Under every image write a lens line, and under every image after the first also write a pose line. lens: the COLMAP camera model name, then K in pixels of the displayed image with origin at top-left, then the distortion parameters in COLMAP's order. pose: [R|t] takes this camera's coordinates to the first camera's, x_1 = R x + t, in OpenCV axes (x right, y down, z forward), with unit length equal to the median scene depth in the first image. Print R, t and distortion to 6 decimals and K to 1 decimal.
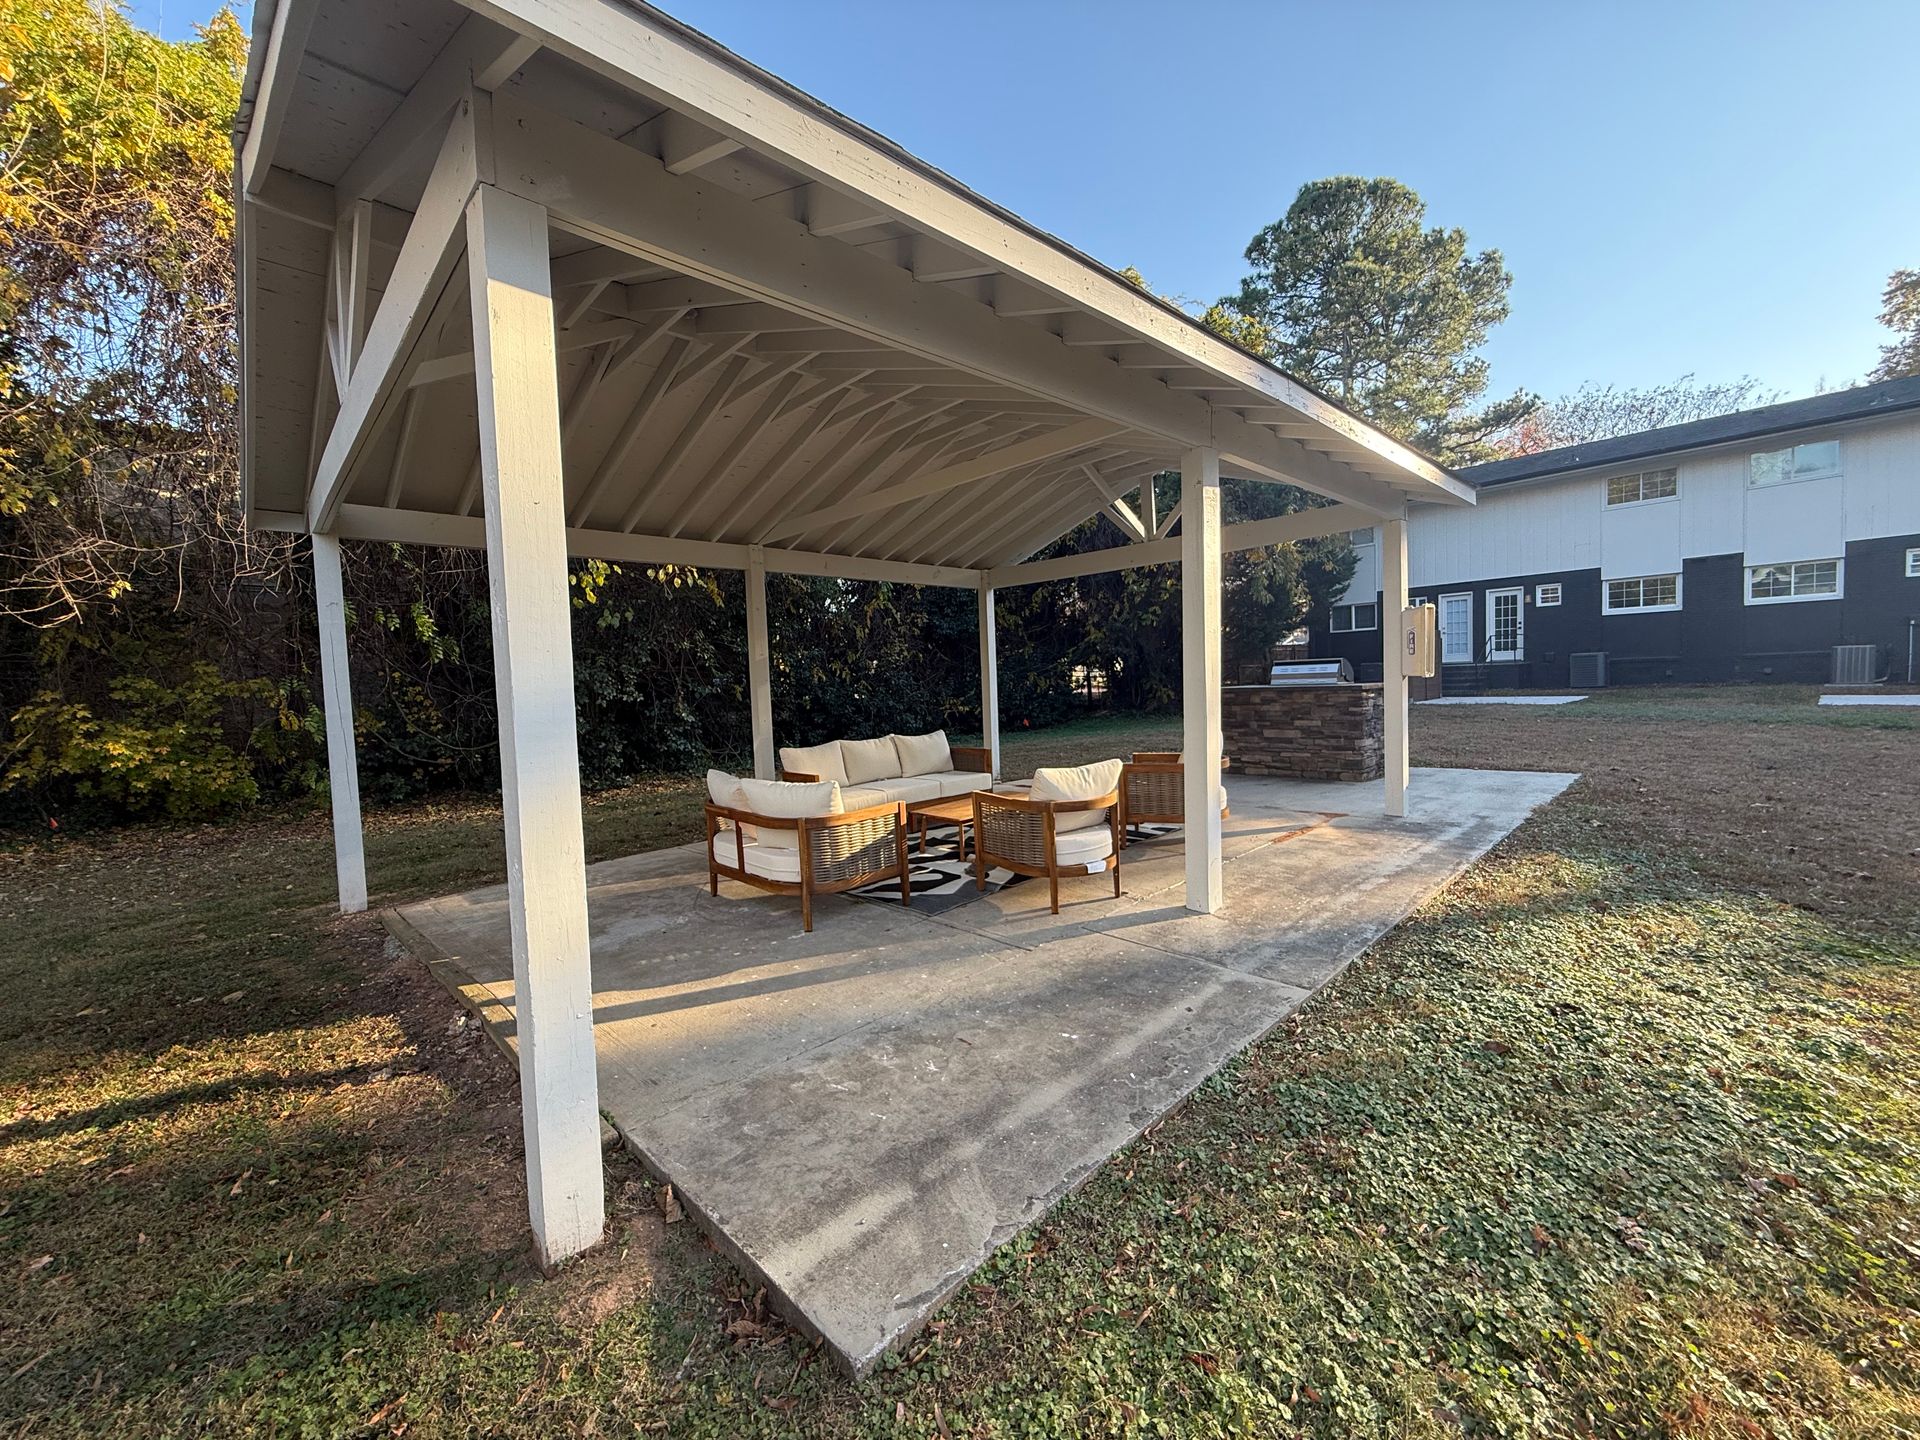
lens RADIAL K [[769.0, 0, 960.7], [0, 769.0, 717.9], [0, 0, 1]] dist [-0.000972, 0.001058]
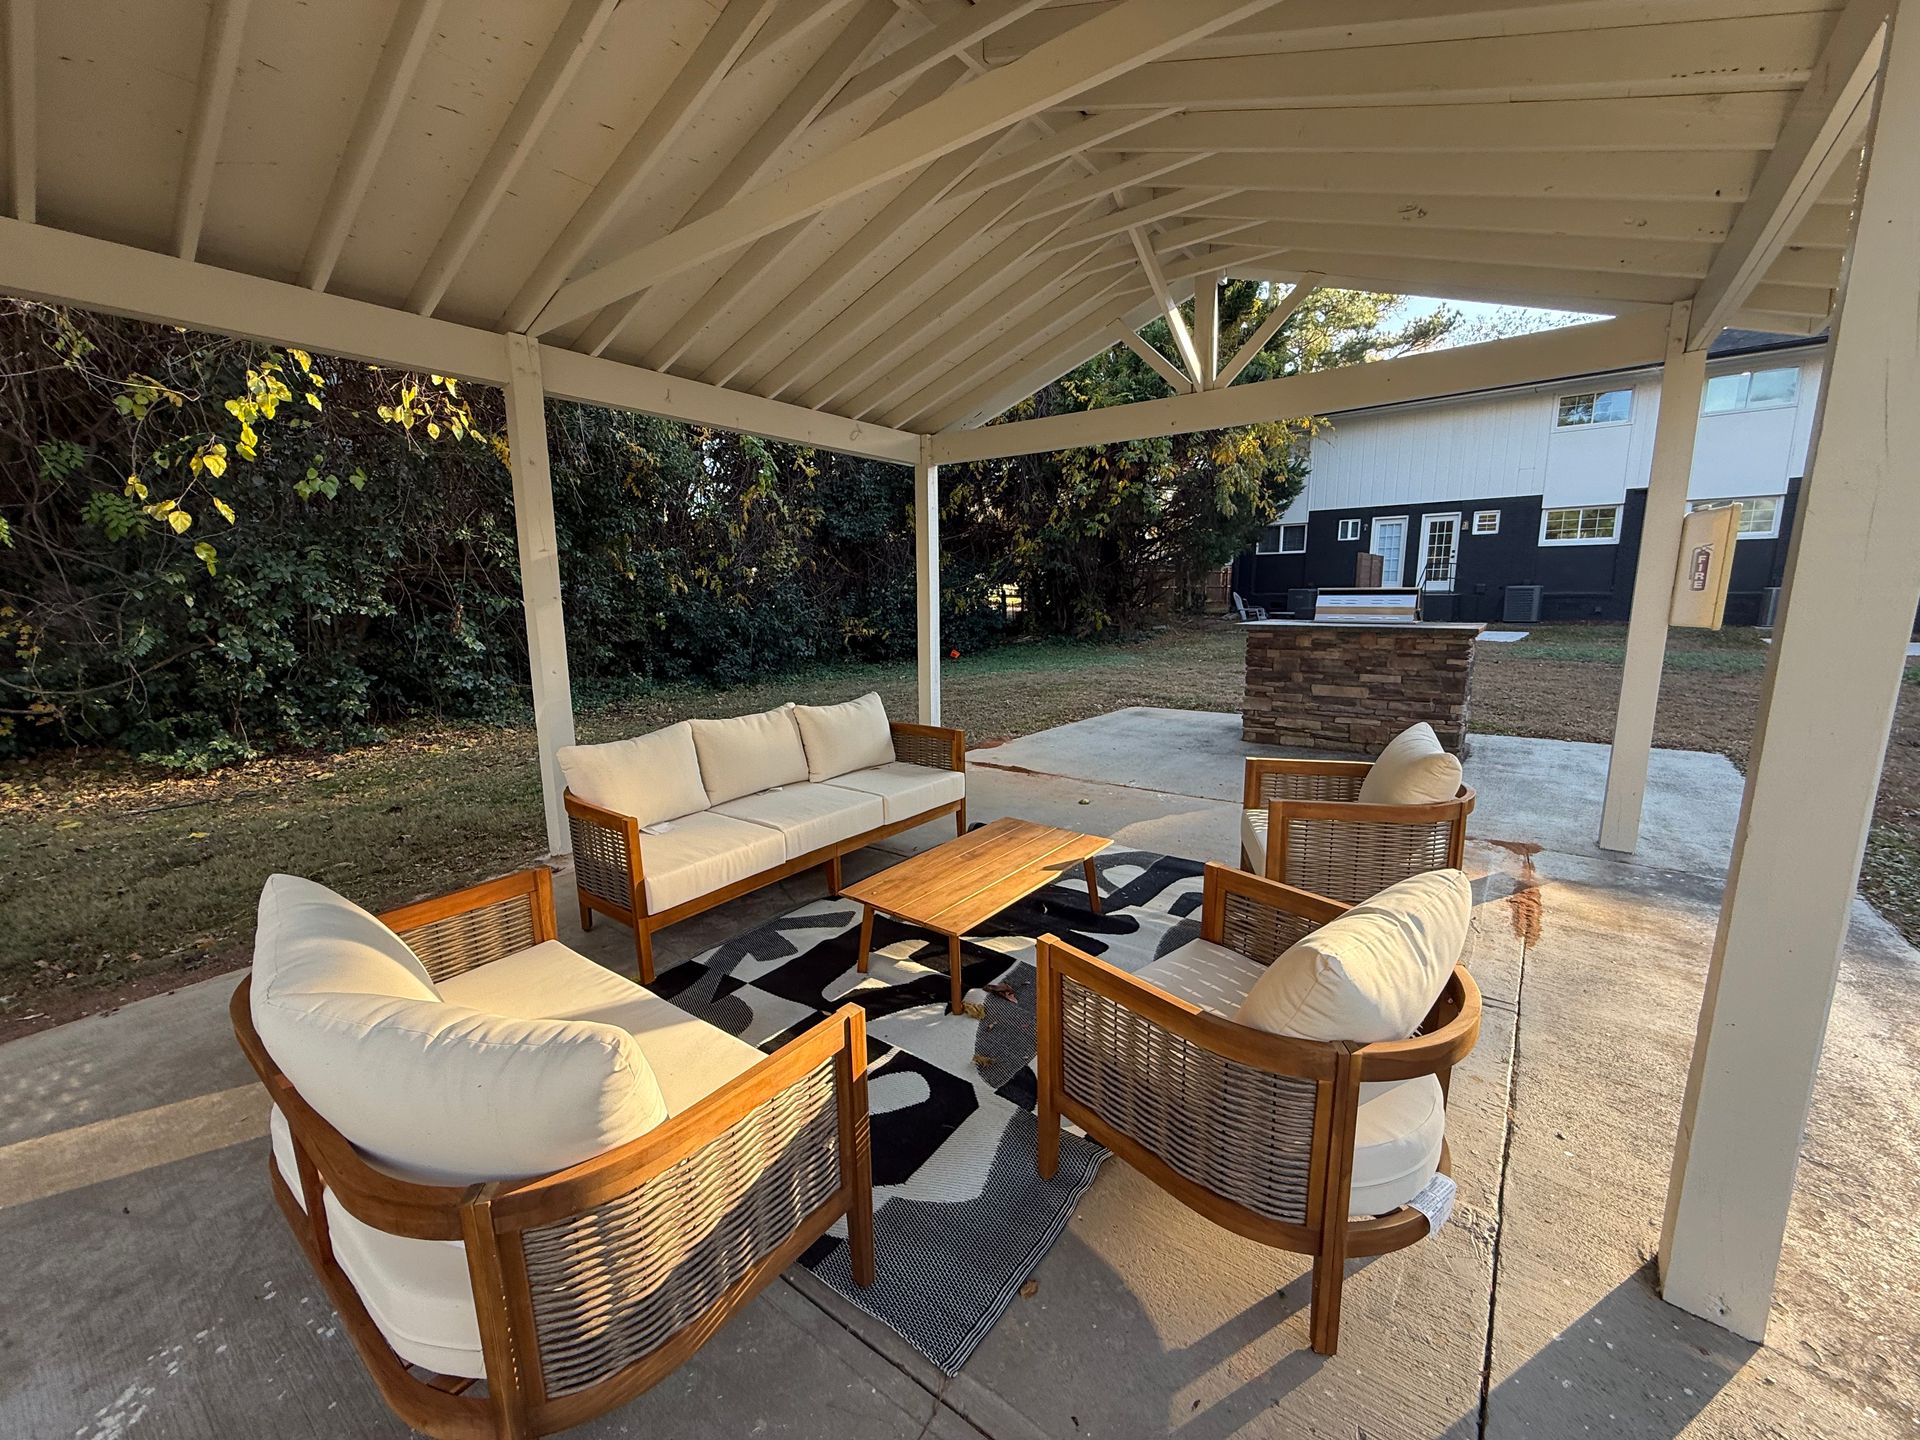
lens RADIAL K [[769.0, 0, 956.2], [0, 769.0, 724.2], [0, 0, 1]] dist [-0.000972, 0.001058]
pose [[0.989256, 0.005905, 0.146072, -0.025975], [-0.023385, 0.992710, 0.118238, -0.016215], [-0.144309, -0.120384, 0.982183, 0.216386]]
